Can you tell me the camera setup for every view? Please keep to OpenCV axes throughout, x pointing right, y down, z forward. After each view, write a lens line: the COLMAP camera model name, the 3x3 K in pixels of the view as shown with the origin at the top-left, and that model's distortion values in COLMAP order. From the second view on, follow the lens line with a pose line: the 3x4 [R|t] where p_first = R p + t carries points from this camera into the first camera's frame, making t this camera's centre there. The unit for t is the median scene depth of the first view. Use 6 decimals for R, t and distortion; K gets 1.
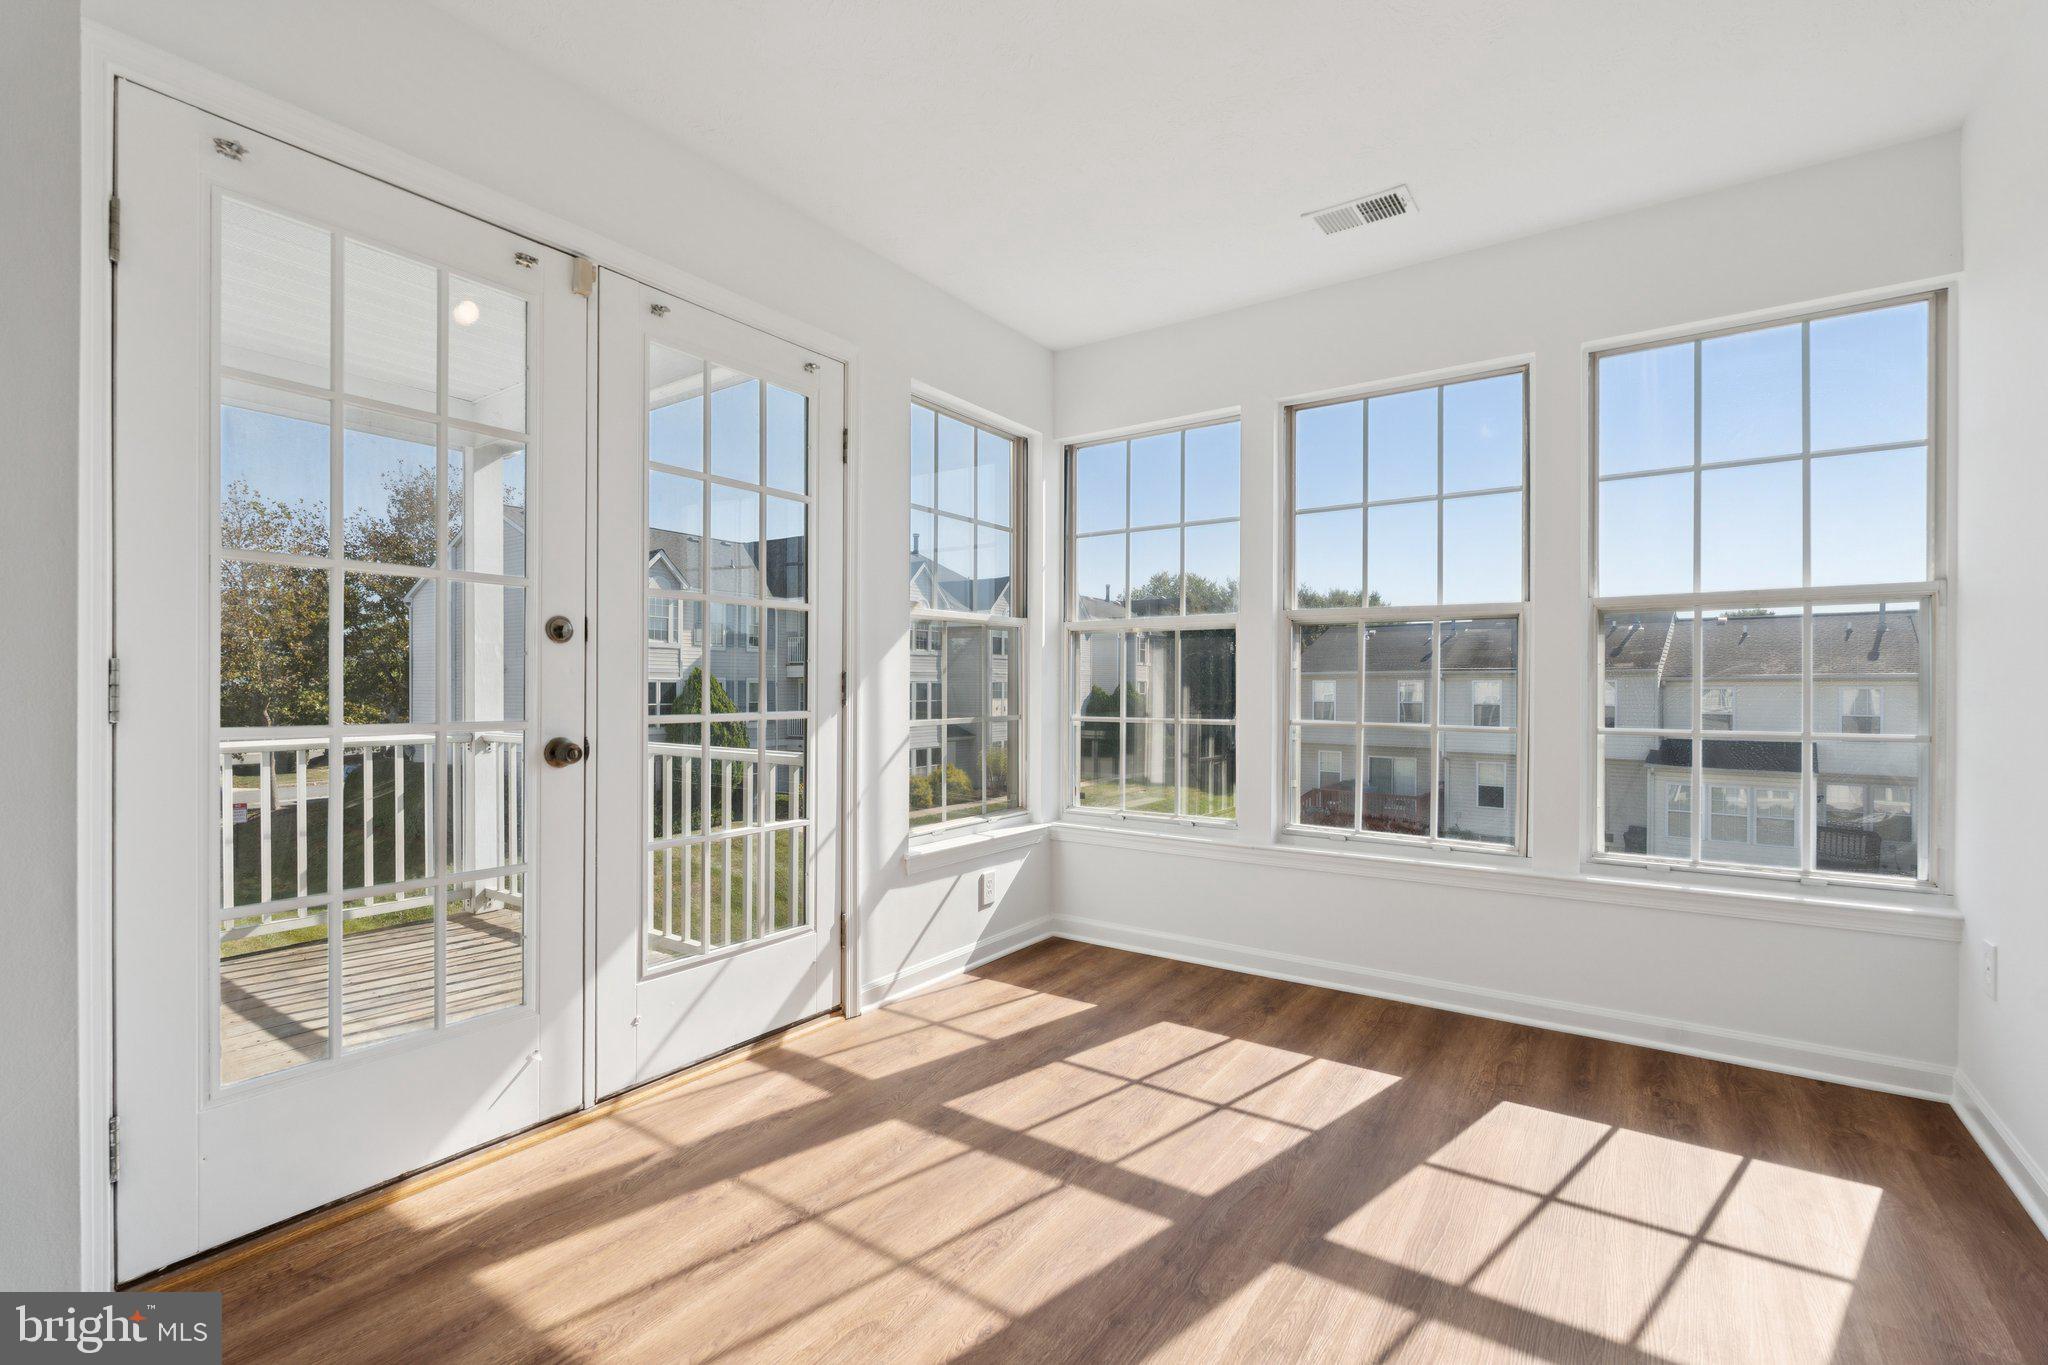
lens RADIAL K [[912.9, 0, 1018.2], [0, 912.9, 689.3], [0, 0, 1]] dist [-0.000082, 0.000251]
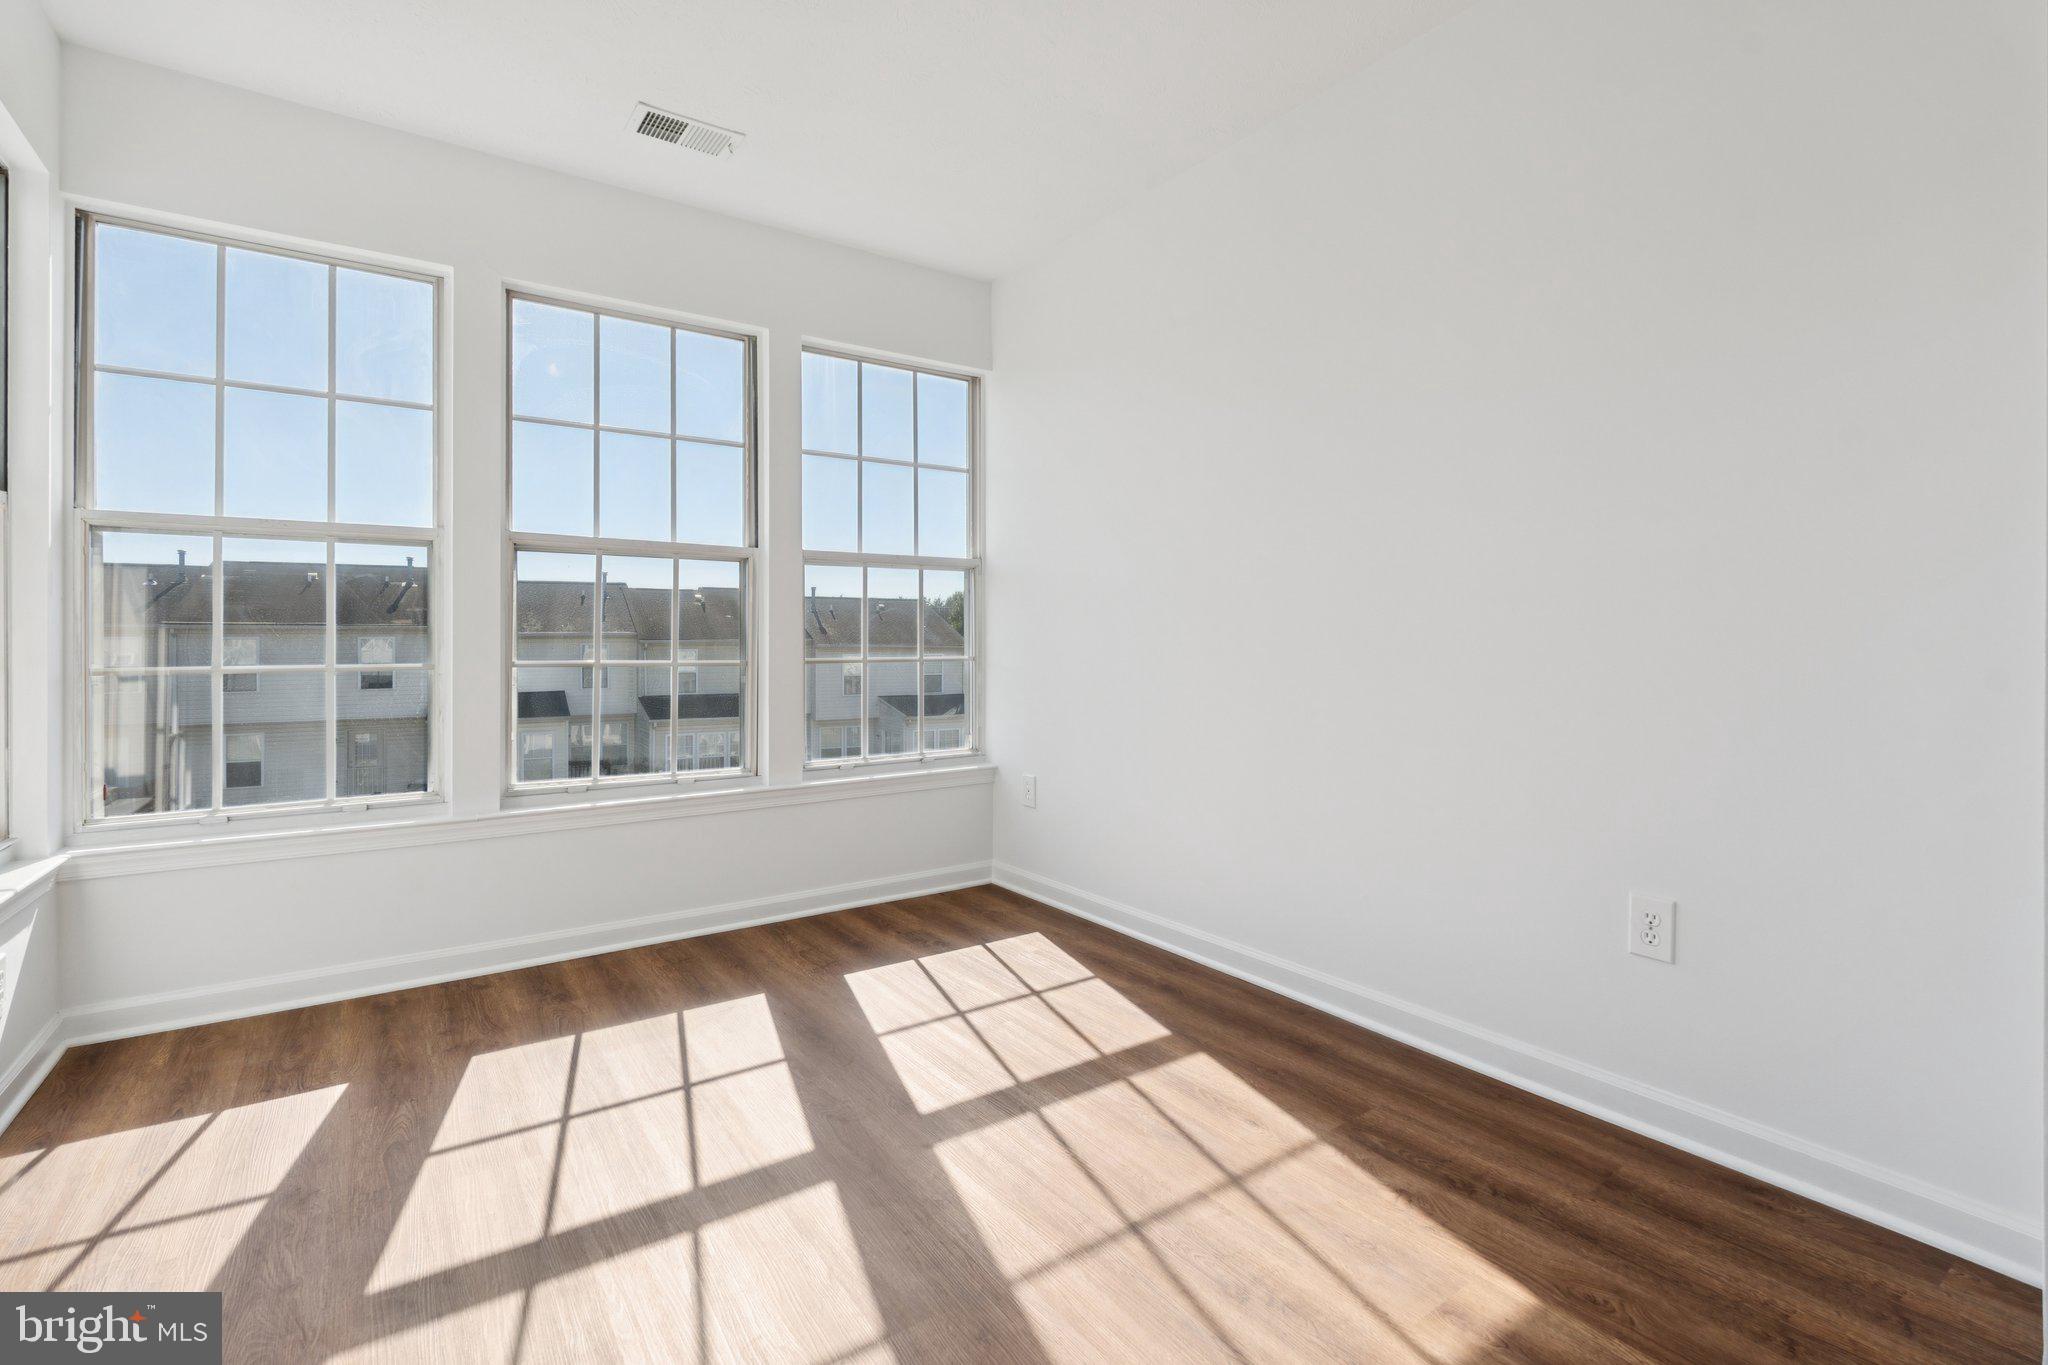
lens RADIAL K [[938.3, 0, 1023.7], [0, 938.3, 649.8], [0, 0, 1]] dist [-0.001647, -0.000481]
pose [[0.341154, -0.020883, 0.939775, -0.386037], [-0.005863, 0.999686, 0.024343, -0.002035], [-0.939989, -0.013814, 0.340925, 0.271280]]
